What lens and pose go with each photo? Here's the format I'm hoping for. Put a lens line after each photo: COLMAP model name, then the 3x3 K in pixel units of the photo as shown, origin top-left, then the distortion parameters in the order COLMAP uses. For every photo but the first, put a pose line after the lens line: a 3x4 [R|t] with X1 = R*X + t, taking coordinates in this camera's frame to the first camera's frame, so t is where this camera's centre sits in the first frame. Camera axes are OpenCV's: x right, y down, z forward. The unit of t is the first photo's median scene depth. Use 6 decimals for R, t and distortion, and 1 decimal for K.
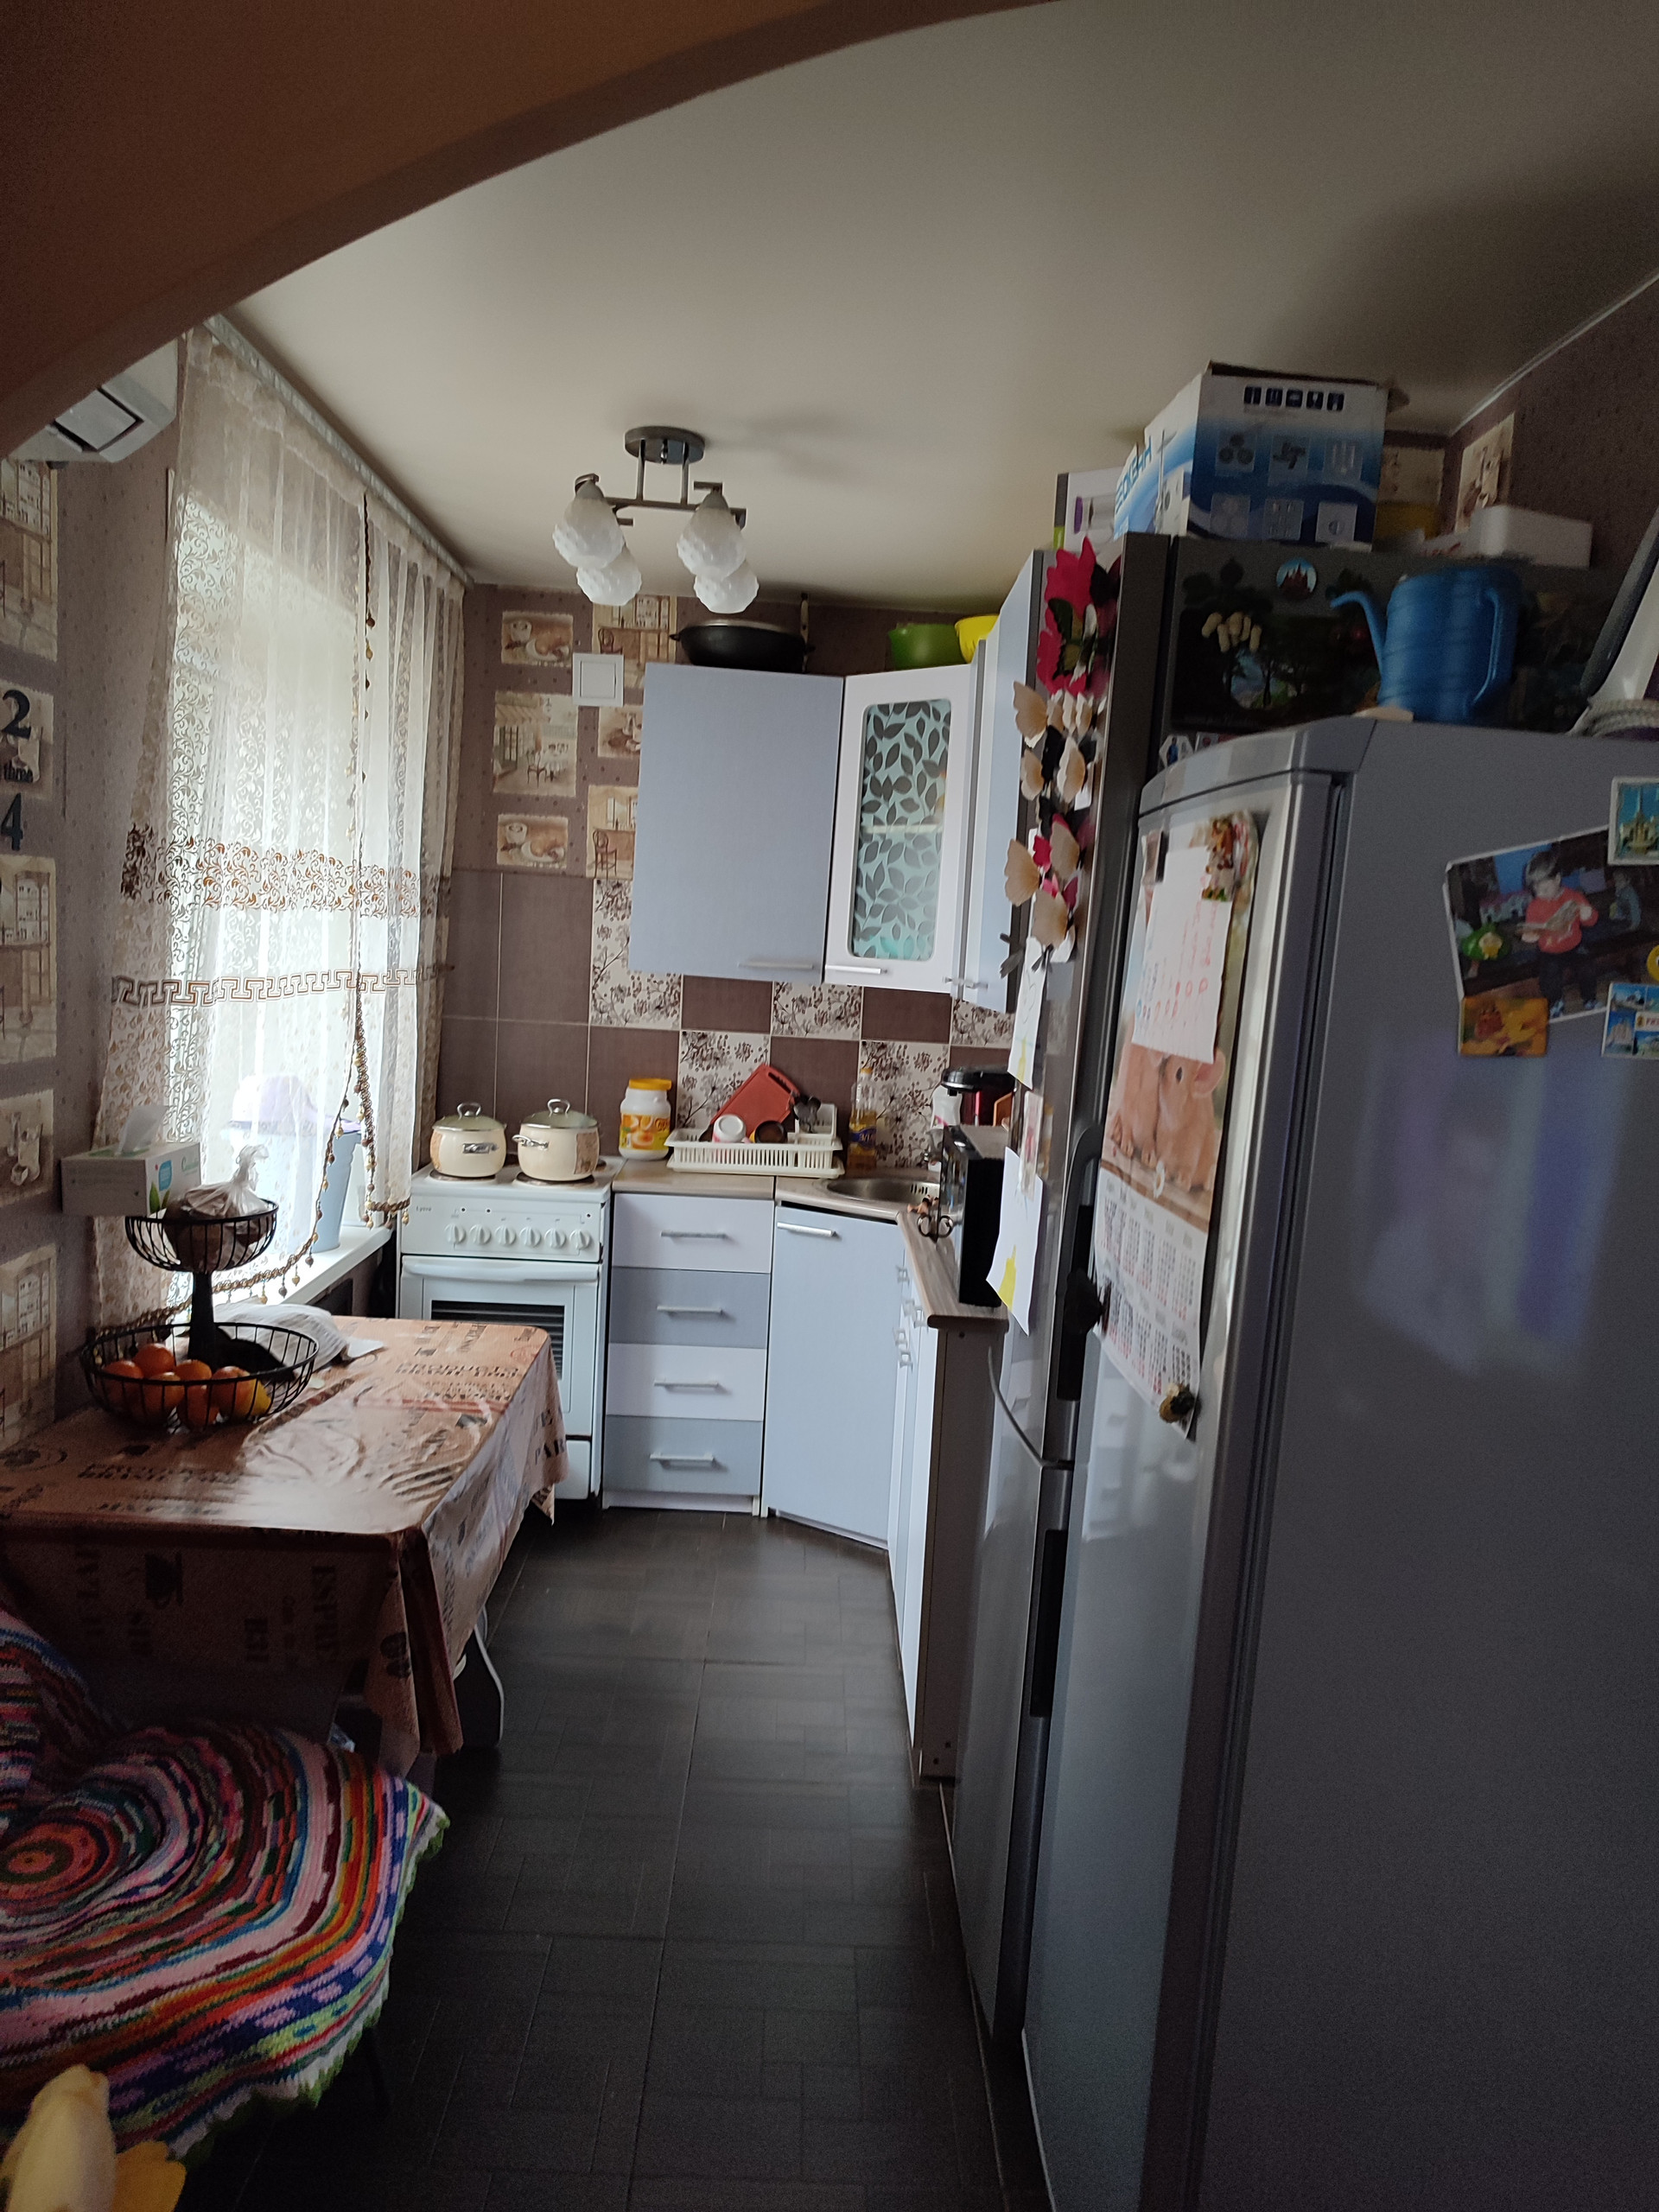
lens RADIAL K [[1573.4, 0, 832.2], [0, 1573.4, 1097.4], [0, 0, 1]] dist [0.032317, -0.045146]
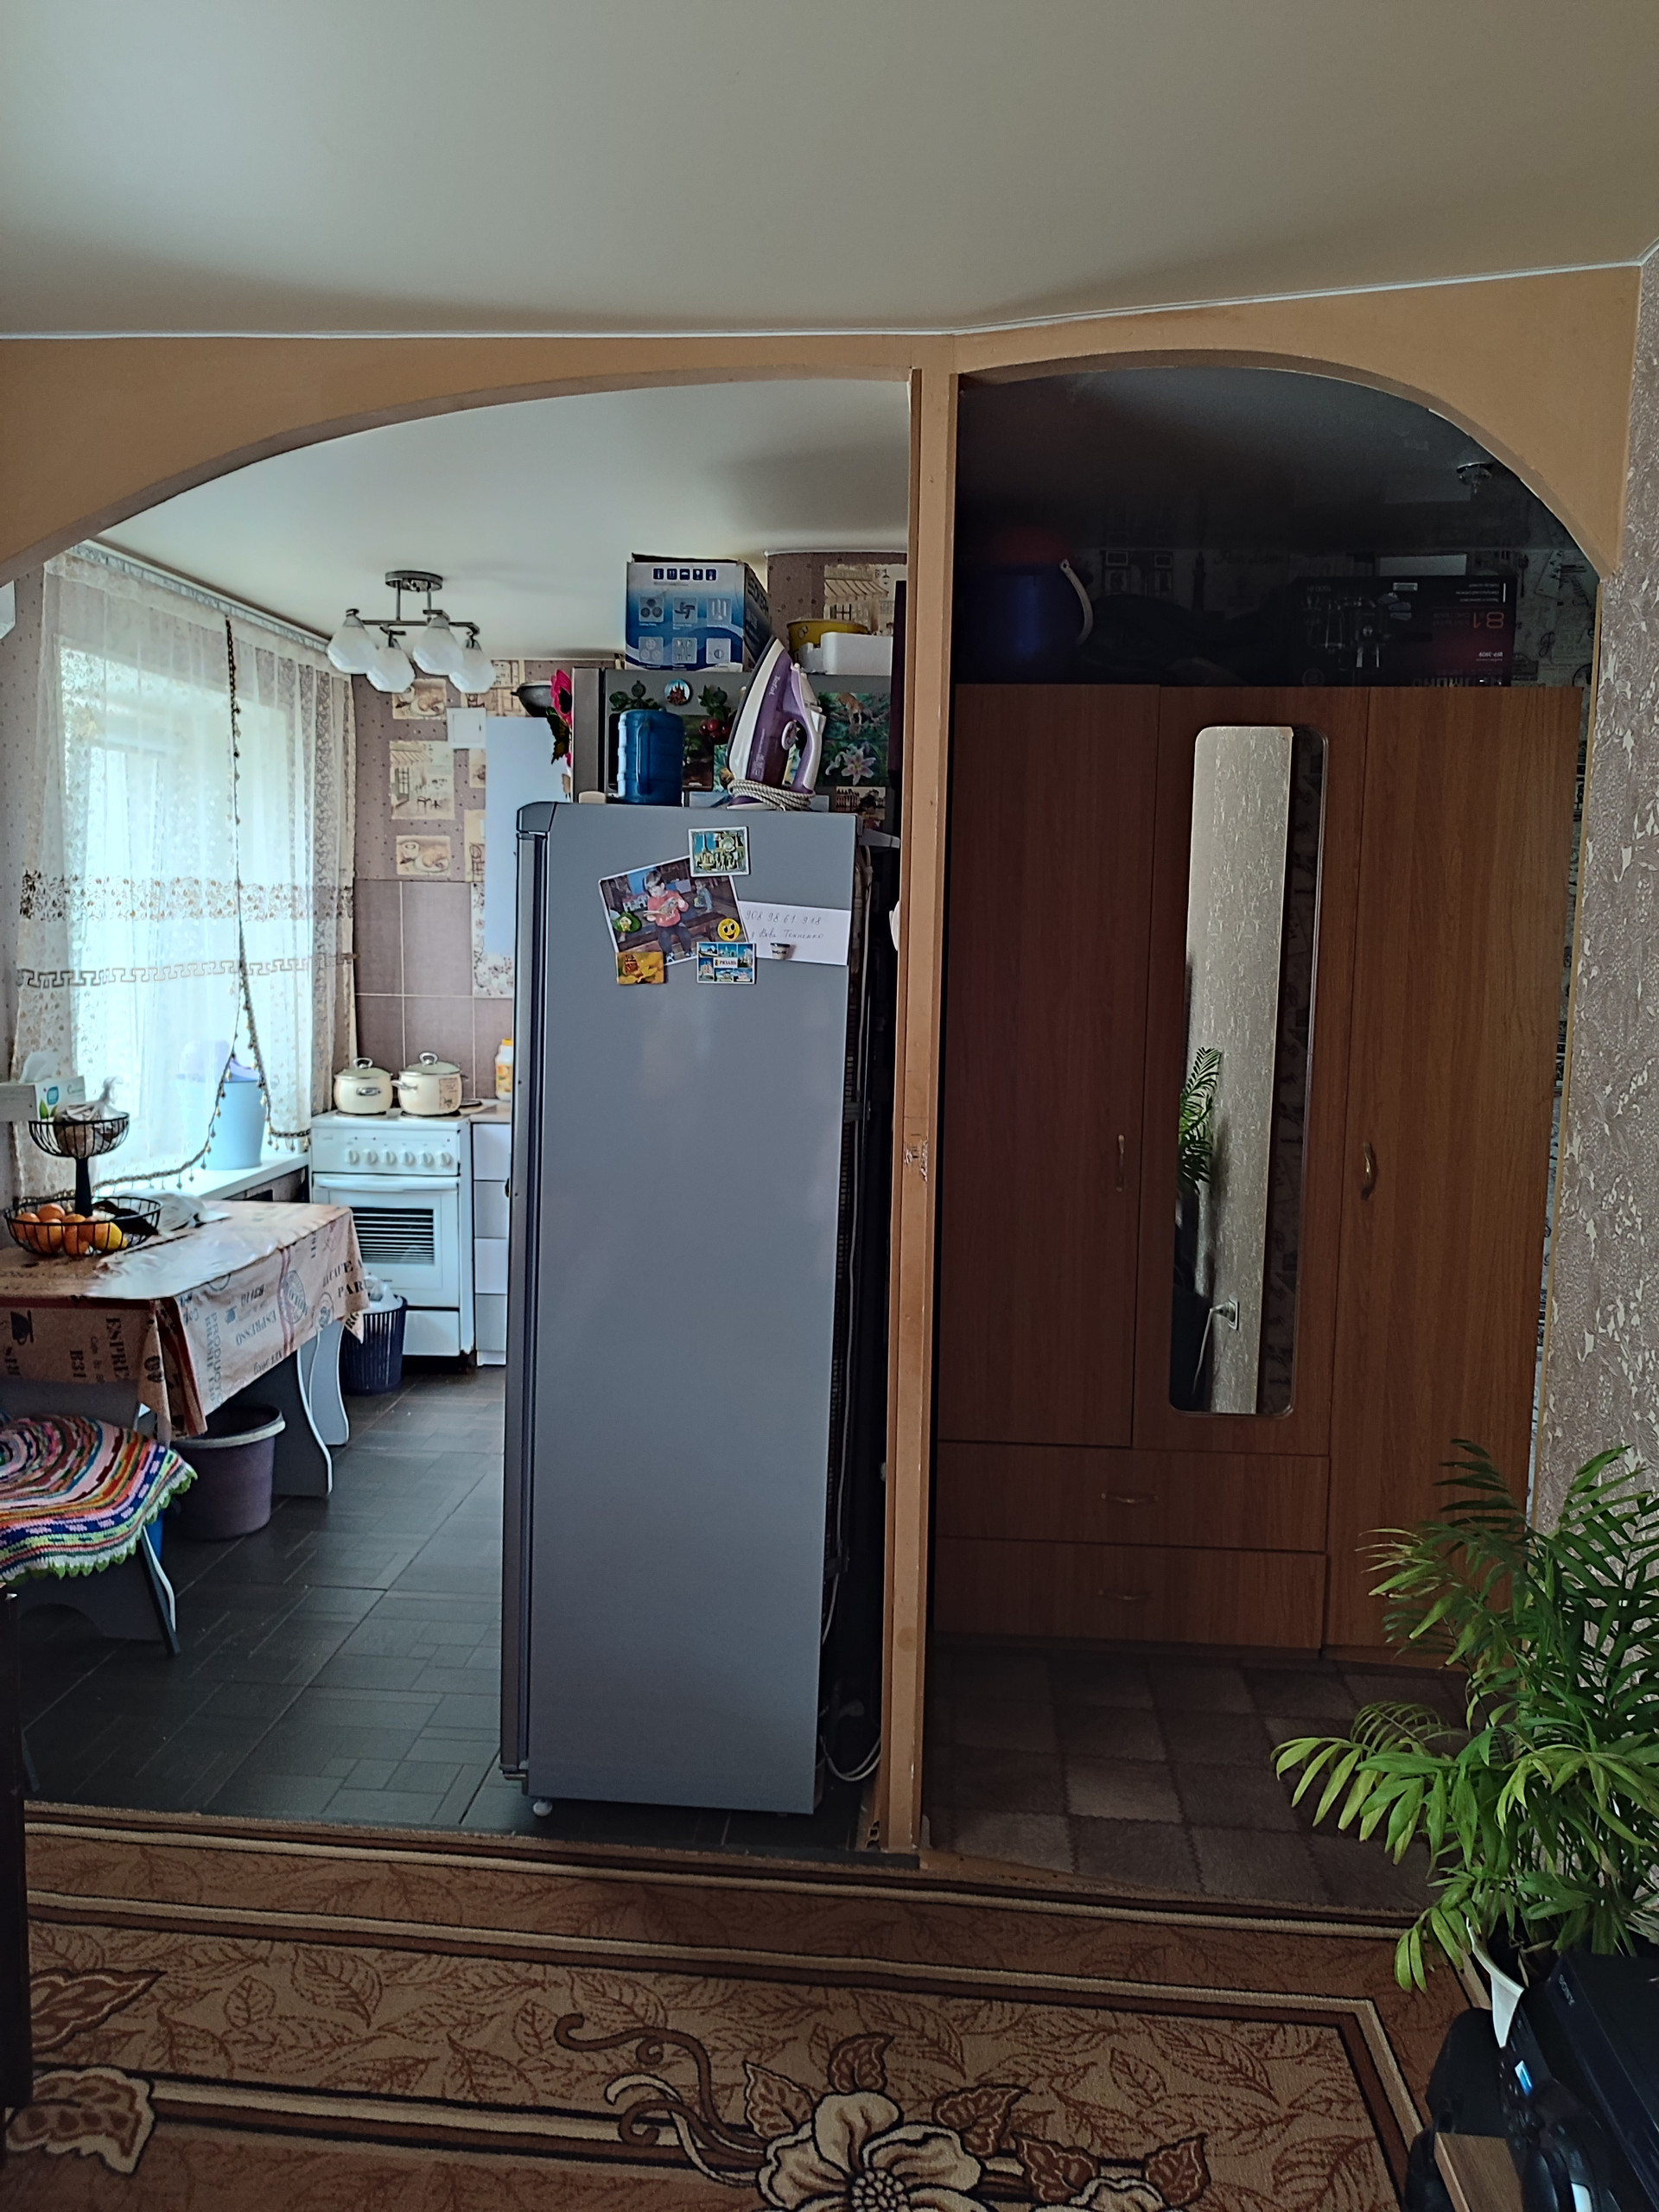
lens RADIAL K [[1572.1, 0, 829.5], [0, 1572.1, 1106.0], [0, 0, 1]] dist [0.004426, 0.005053]
pose [[0.994864, -0.025349, -0.097992, 0.475553], [0.027201, 0.999475, 0.017610, 0.051322], [0.097494, -0.020185, 0.995031, -0.454758]]
